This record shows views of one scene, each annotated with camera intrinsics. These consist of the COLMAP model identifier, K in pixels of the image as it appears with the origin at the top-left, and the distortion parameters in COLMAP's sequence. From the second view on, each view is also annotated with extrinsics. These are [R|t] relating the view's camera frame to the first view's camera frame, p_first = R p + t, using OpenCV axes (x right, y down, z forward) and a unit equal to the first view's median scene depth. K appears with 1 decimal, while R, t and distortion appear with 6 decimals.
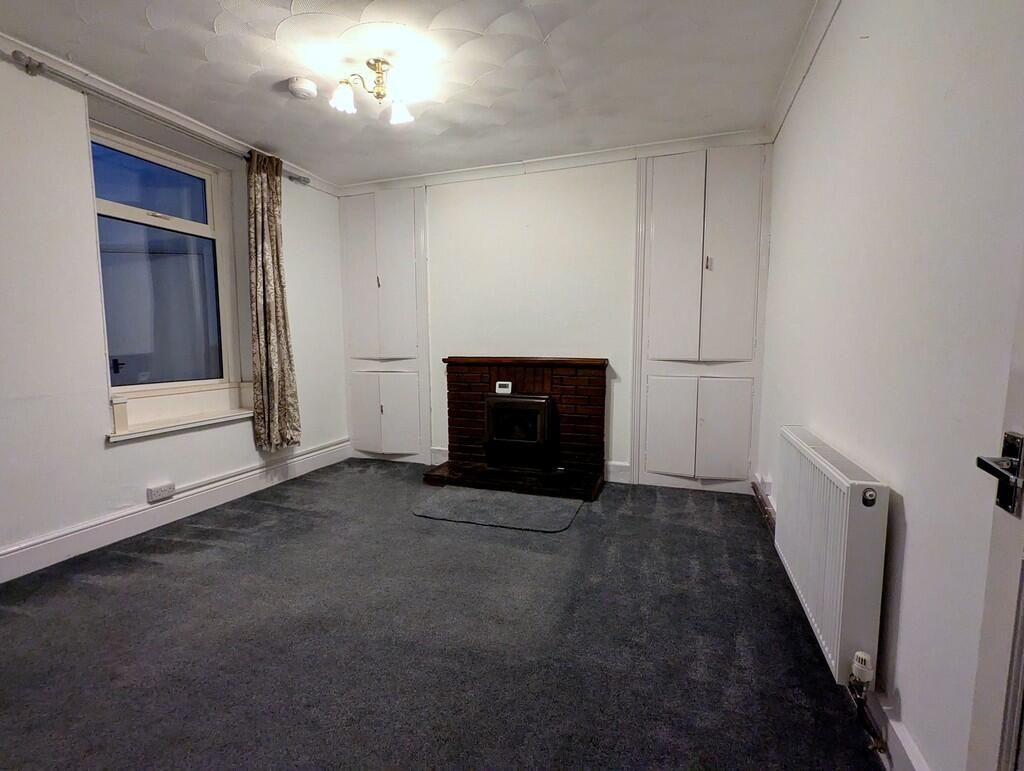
lens RADIAL K [[483.3, 0, 512.0], [0, 483.3, 385.5], [0, 0, 1]] dist [-0.001346, 0.000053]
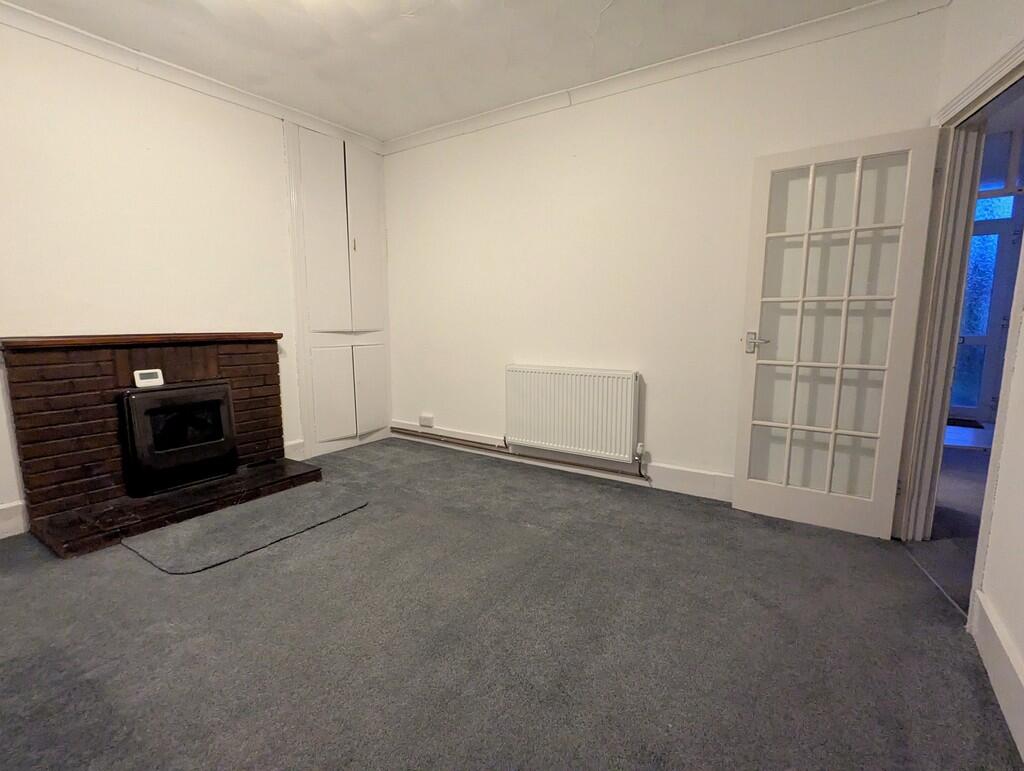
lens RADIAL K [[483.3, 0, 512.0], [0, 483.3, 385.5], [0, 0, 1]] dist [-0.001346, 0.000053]
pose [[0.256194, -0.127675, 0.958156, -0.603855], [0.092567, 0.989924, 0.107157, -0.012313], [-0.962183, 0.061241, 0.265431, 0.348550]]
